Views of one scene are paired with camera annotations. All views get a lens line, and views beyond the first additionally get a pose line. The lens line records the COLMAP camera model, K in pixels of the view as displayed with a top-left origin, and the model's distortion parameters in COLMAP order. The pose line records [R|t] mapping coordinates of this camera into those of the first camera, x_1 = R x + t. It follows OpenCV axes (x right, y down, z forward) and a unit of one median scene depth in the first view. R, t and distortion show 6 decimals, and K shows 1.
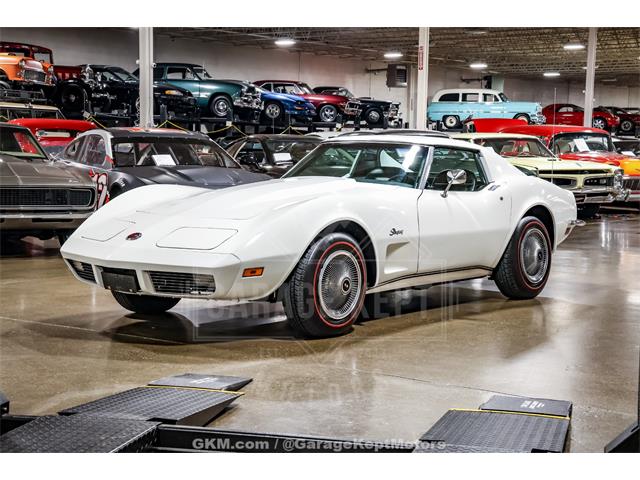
lens RADIAL K [[1178.0, 0, 319.9], [0, 1178.0, 238.9], [0, 0, 1]] dist [0.226794, 0.067424]
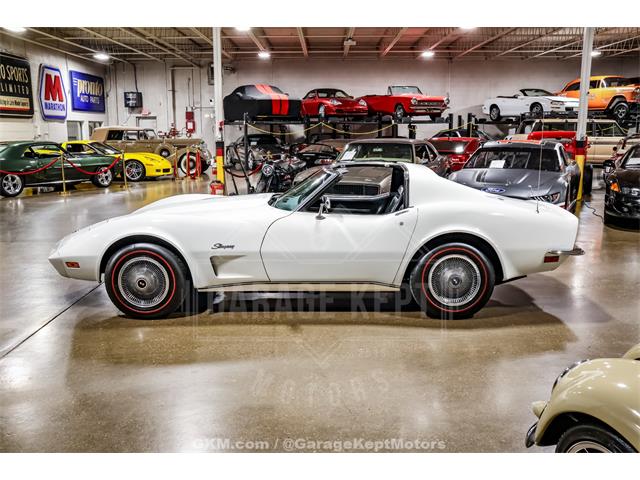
lens RADIAL K [[642.4, 0, 321.0], [0, 642.4, 241.2], [0, 0, 1]] dist [-0.045730, 0.088452]
pose [[0.605064, 0.117740, -0.787423, 0.173119], [-0.050810, 0.992699, 0.109391, -0.023788], [0.794554, -0.026180, 0.606629, 0.178768]]
